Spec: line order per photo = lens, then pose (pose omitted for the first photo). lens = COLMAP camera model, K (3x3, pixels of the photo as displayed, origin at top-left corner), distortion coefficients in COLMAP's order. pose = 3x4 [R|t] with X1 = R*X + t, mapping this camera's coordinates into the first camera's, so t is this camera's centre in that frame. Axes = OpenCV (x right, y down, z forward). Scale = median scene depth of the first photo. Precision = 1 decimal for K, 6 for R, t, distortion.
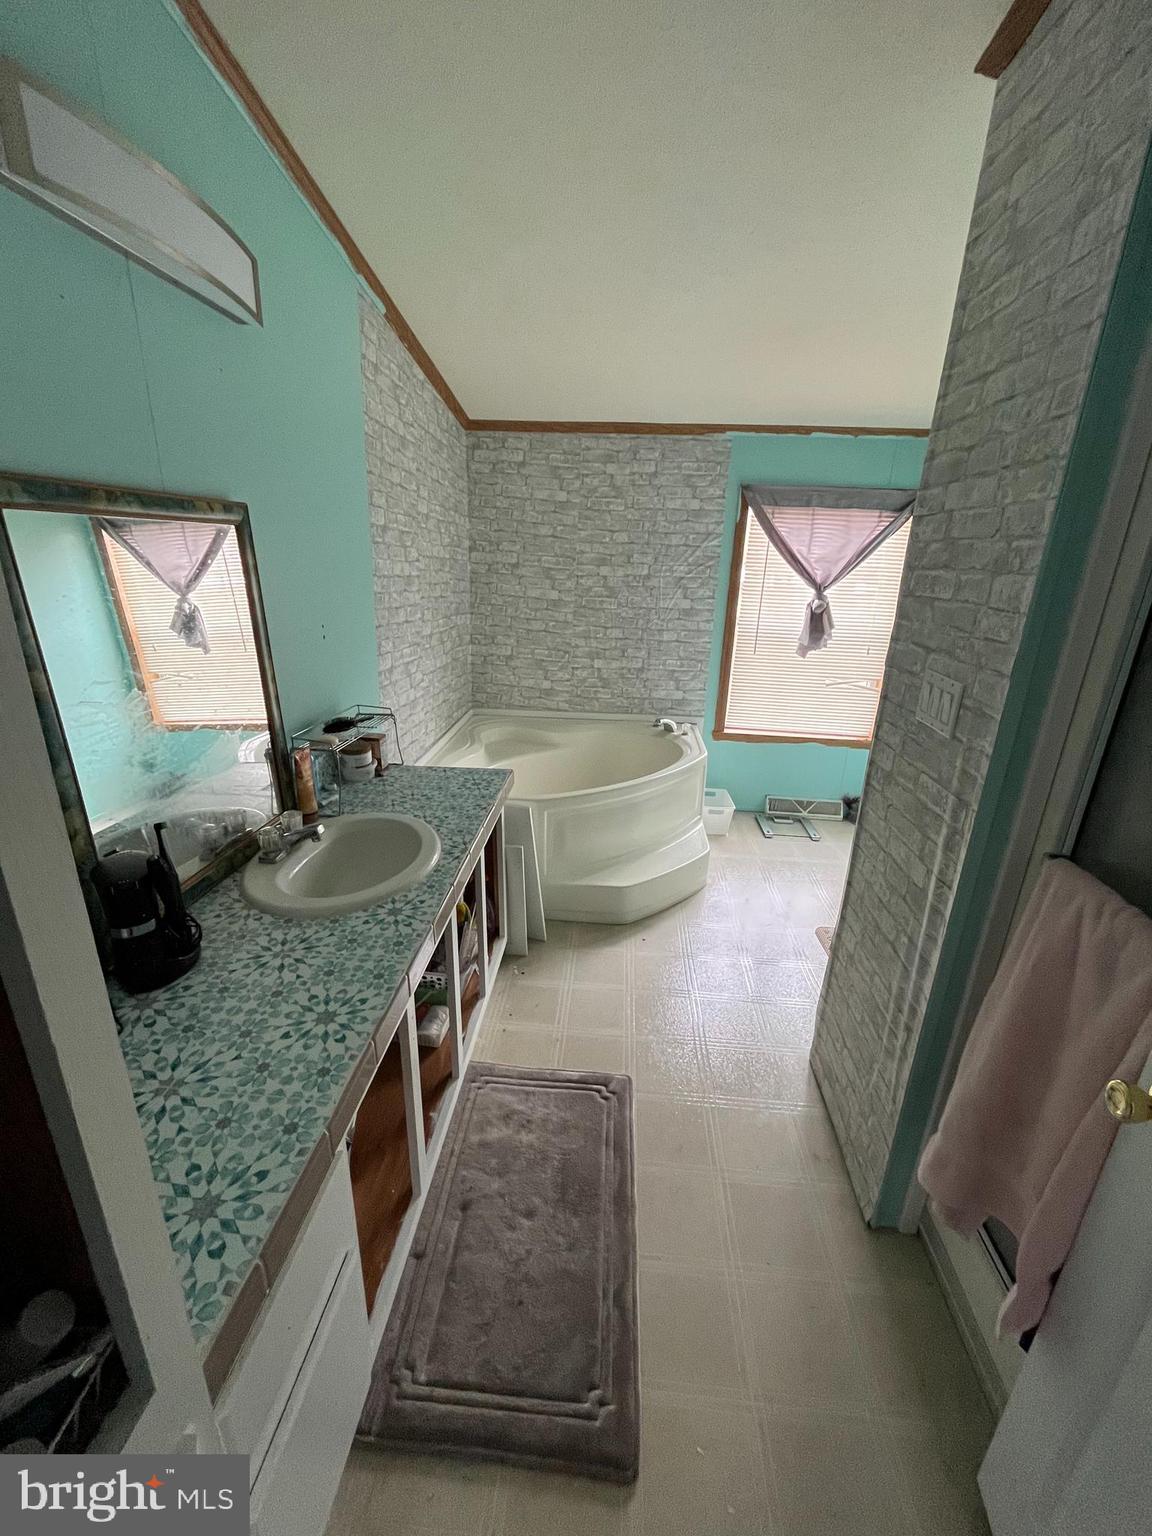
lens RADIAL K [[622.0, 0, 576.0], [0, 622.0, 766.6], [0, 0, 1]] dist [-0.000500, -0.000007]
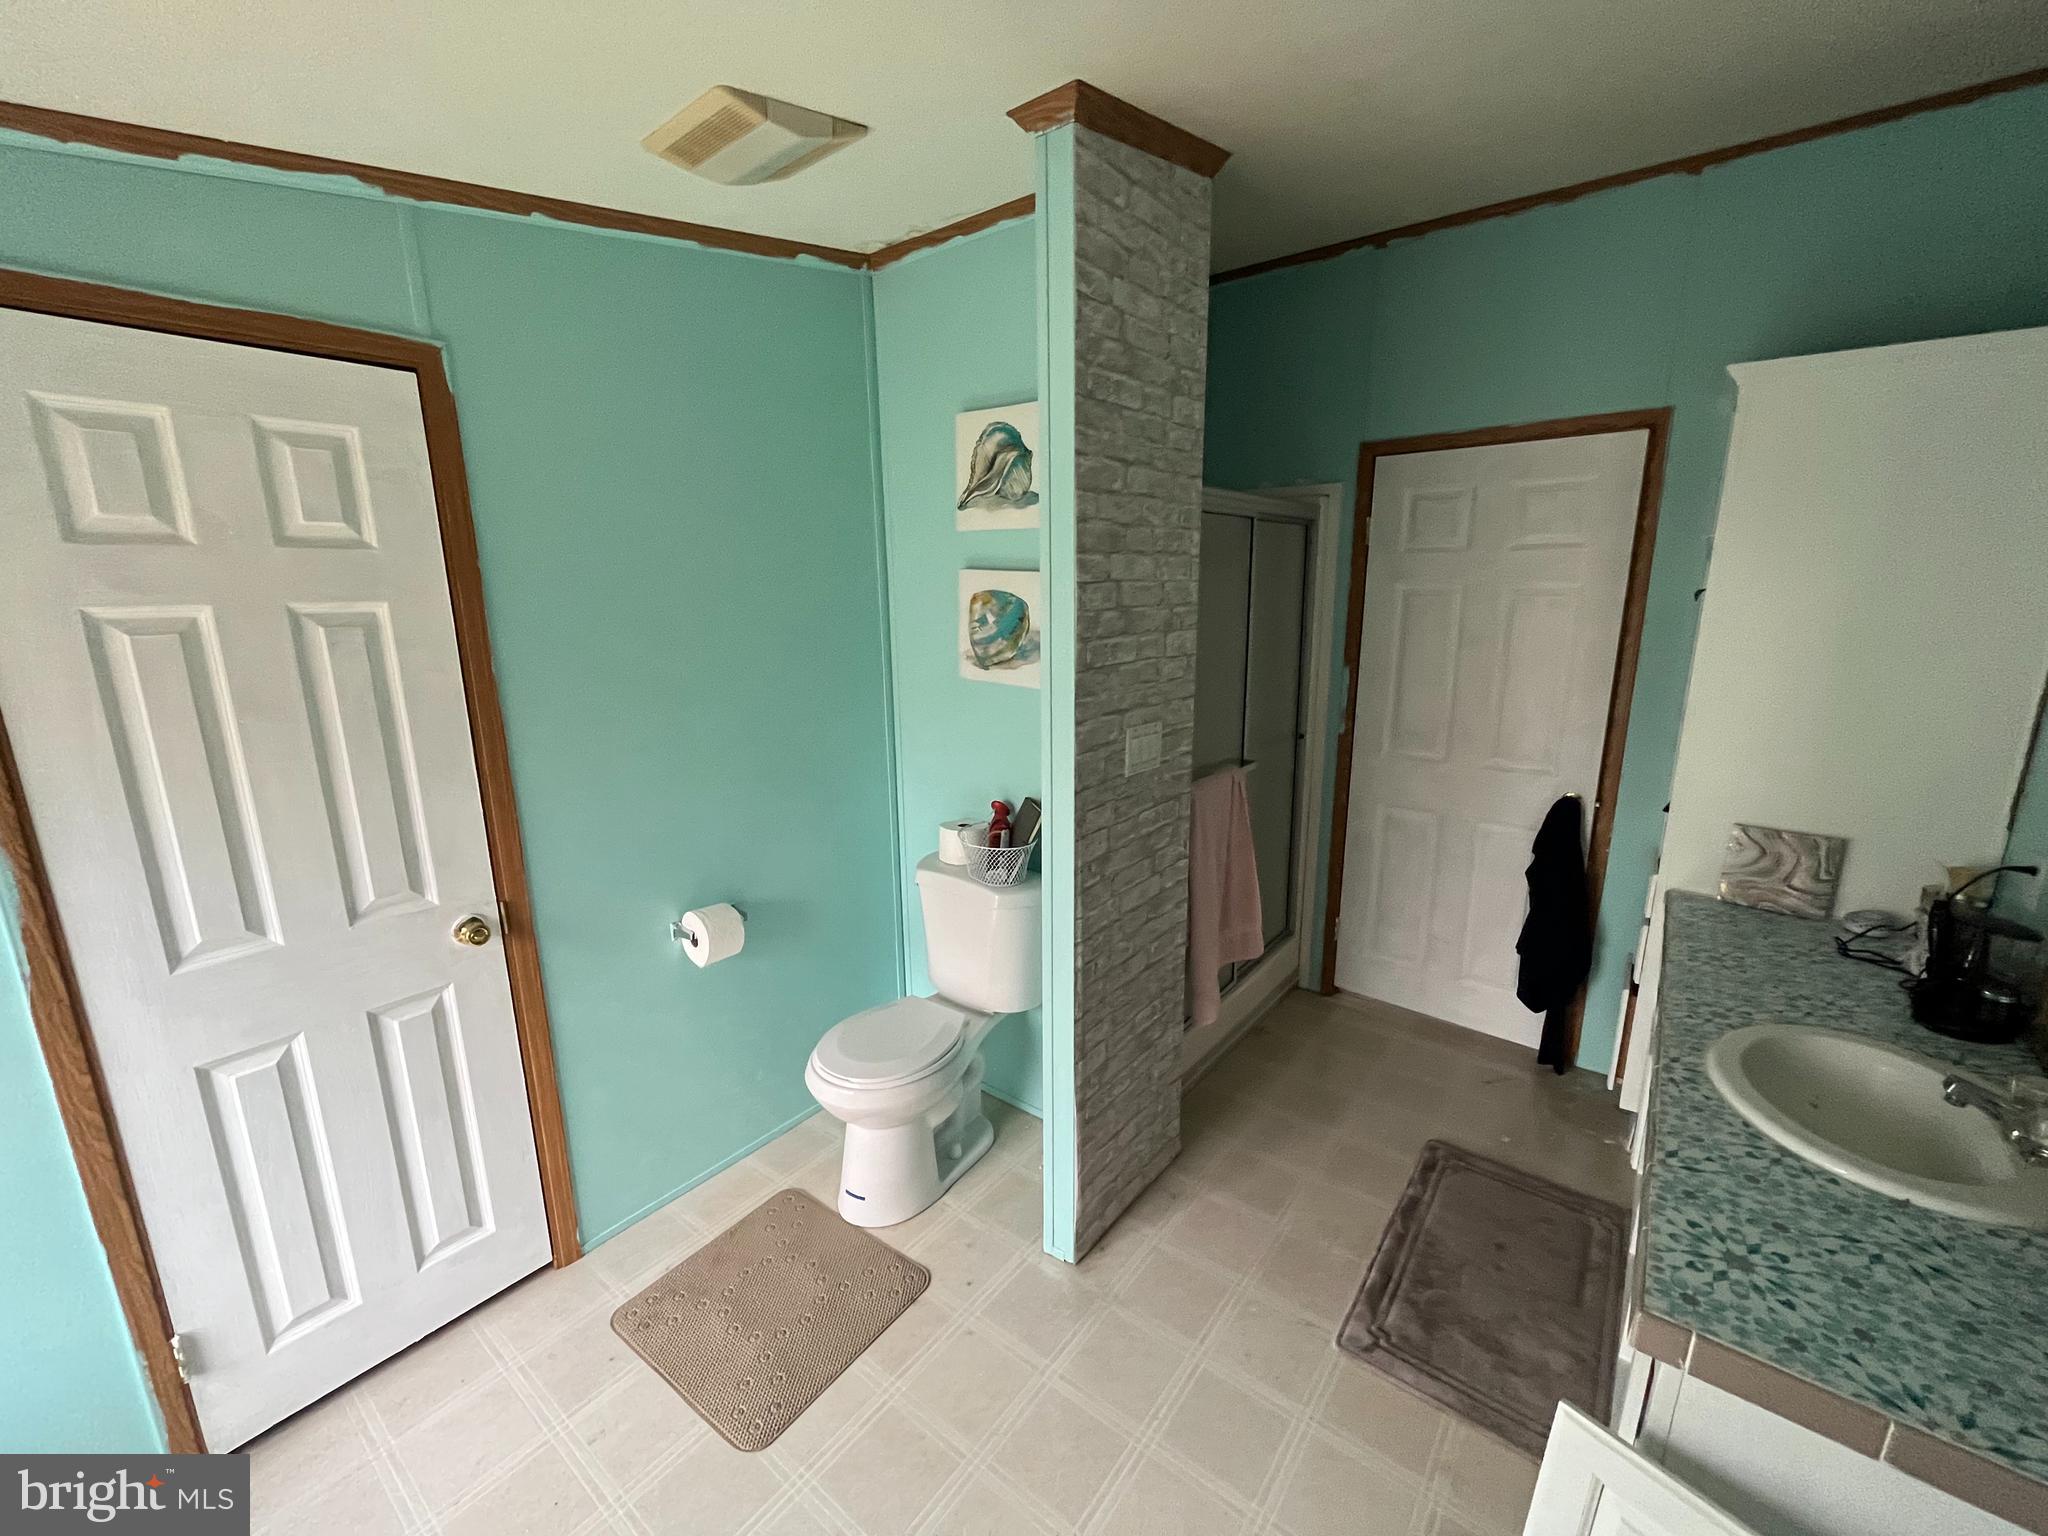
lens RADIAL K [[829.3, 0, 1025.0], [0, 829.3, 774.0], [0, 0, 1]] dist [-0.000500, -0.000007]
pose [[-0.827612, -0.144421, 0.542403, -0.051034], [0.170790, 0.855719, 0.488442, -0.829169], [-0.534686, 0.496877, -0.683538, 2.165180]]
